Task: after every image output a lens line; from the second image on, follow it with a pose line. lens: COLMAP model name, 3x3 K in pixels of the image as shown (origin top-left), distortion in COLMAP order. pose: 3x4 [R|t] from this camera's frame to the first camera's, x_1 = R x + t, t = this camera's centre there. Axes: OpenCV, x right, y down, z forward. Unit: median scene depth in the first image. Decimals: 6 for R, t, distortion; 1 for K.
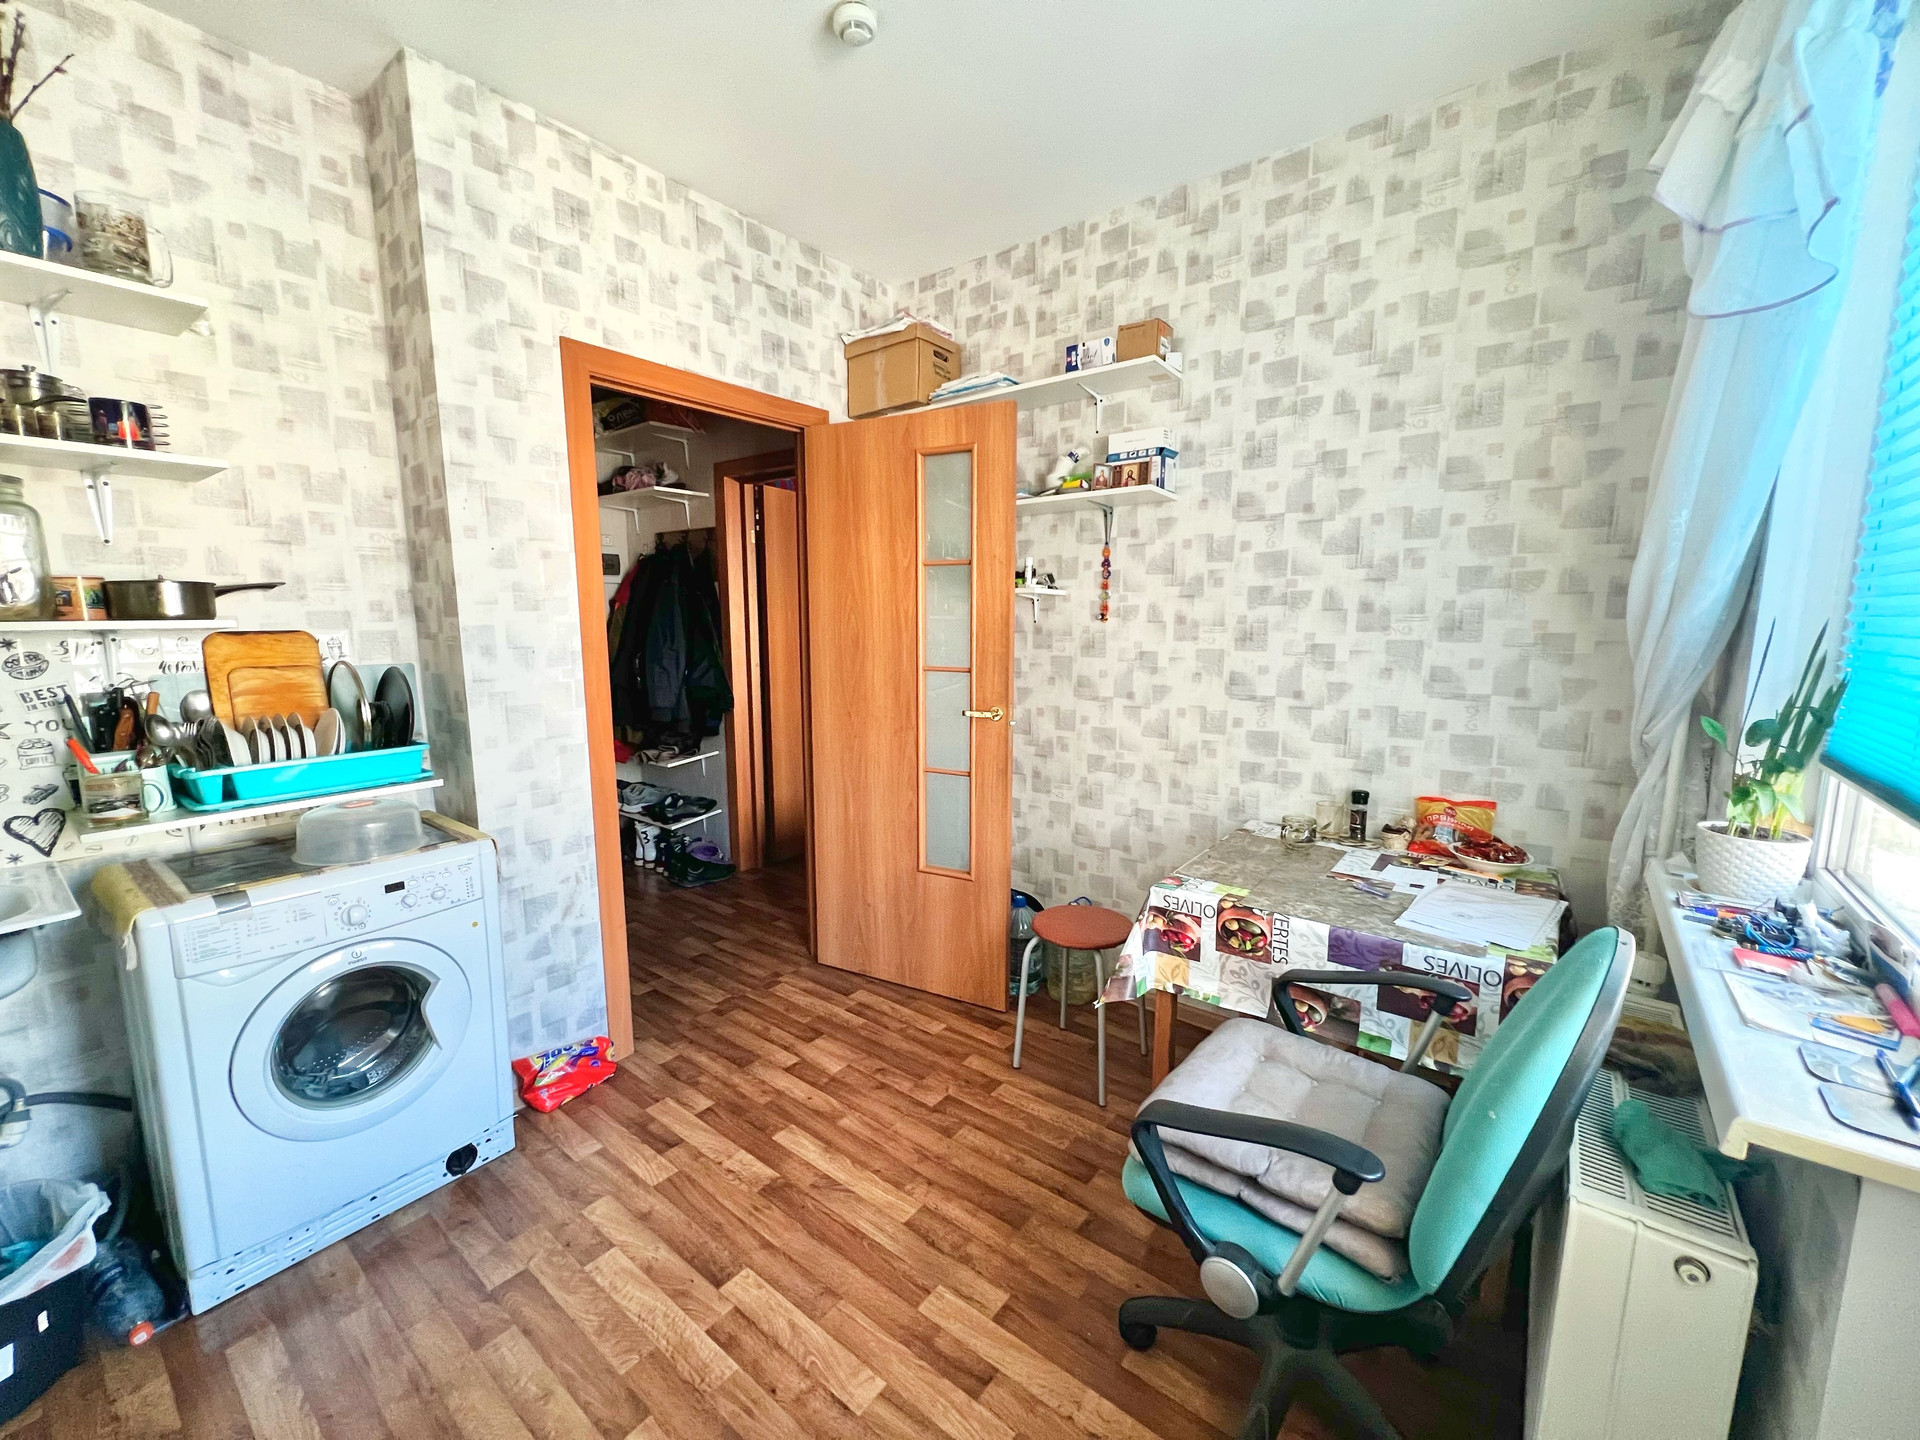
lens RADIAL K [[768.8, 0, 962.6], [0, 768.8, 722.9], [0, 0, 1]] dist [-0.001148, 0.000502]
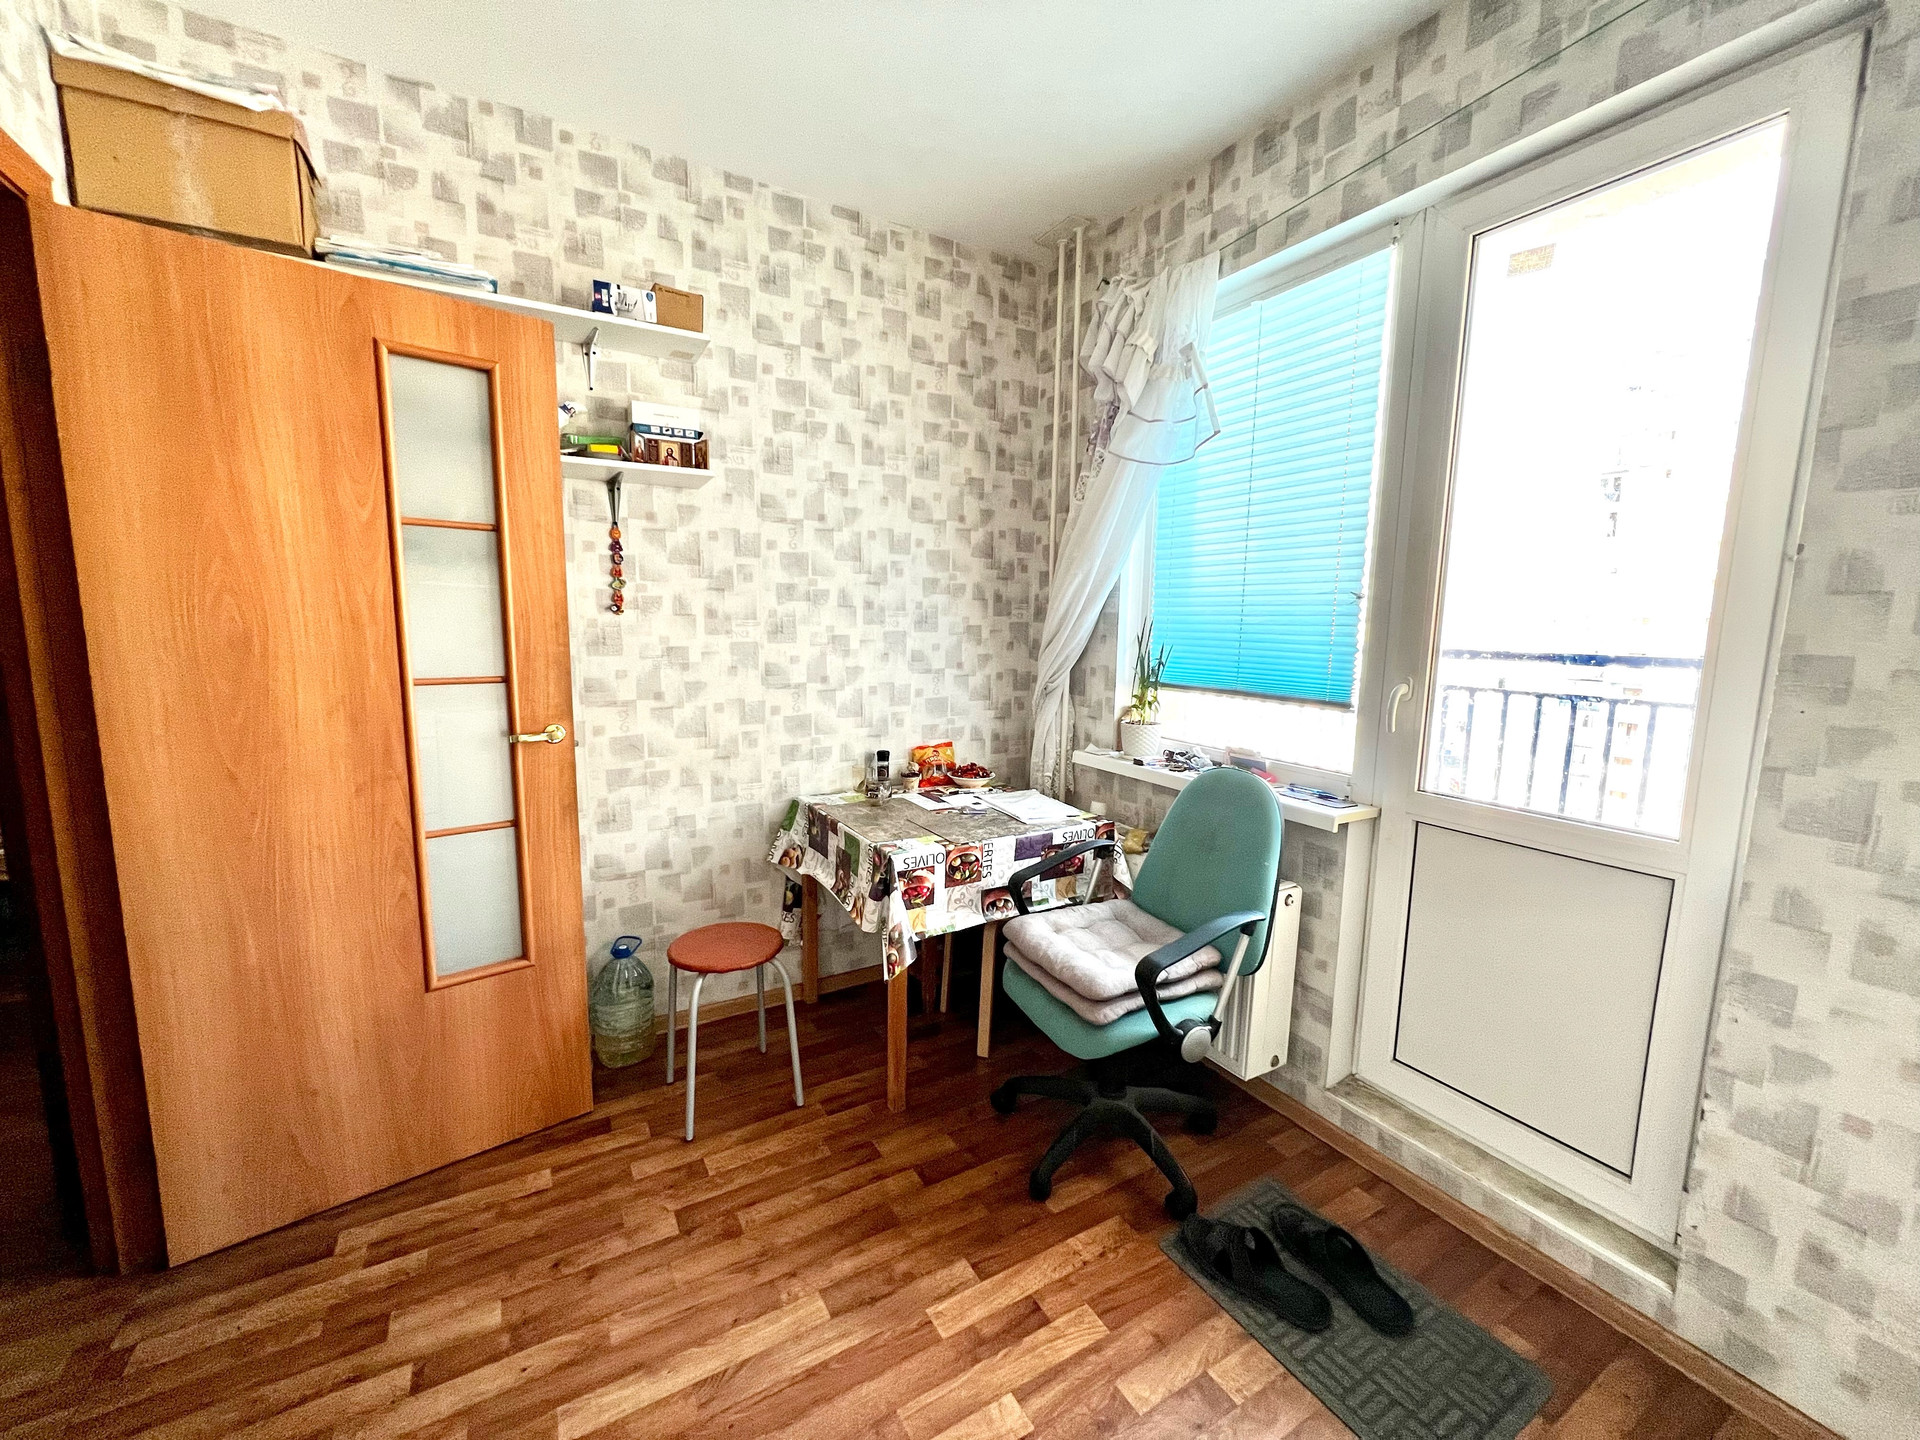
lens RADIAL K [[768.8, 0, 957.2], [0, 768.8, 723.6], [0, 0, 1]] dist [-0.001148, 0.000502]
pose [[0.372043, -0.119319, 0.920514, -0.598616], [0.115379, 0.989957, 0.081688, -0.045138], [-0.921017, 0.075817, 0.382074, 0.405898]]
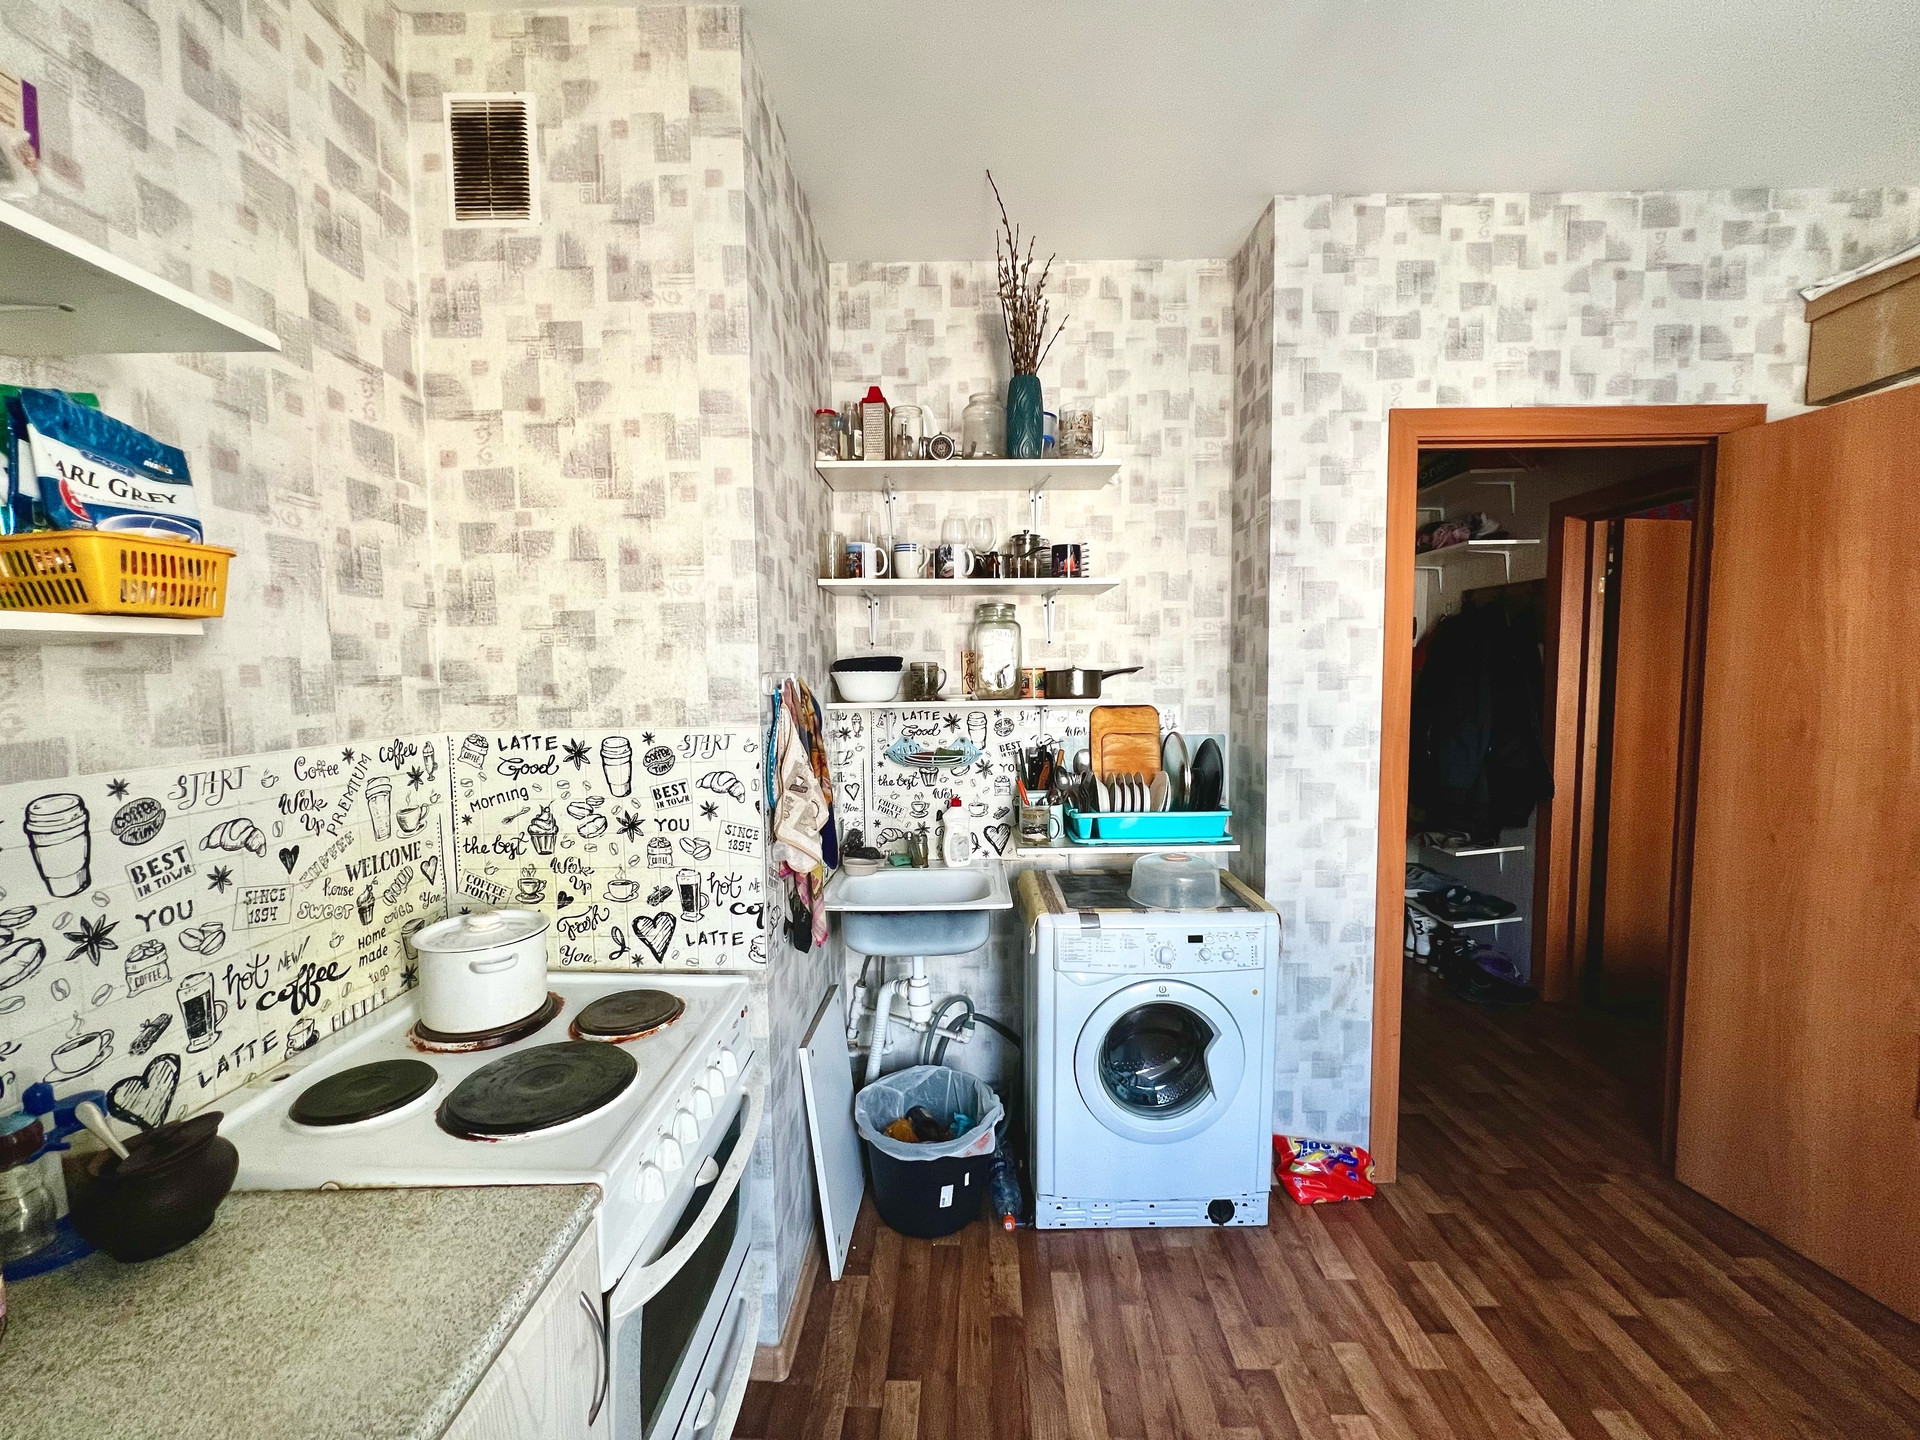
lens RADIAL K [[768.8, 0, 957.5], [0, 768.8, 722.0], [0, 0, 1]] dist [-0.001148, 0.000502]
pose [[0.596816, 0.047431, -0.800975, -0.051025], [-0.103625, 0.994448, -0.018324, -0.034293], [0.795659, 0.093937, 0.598417, 0.019964]]
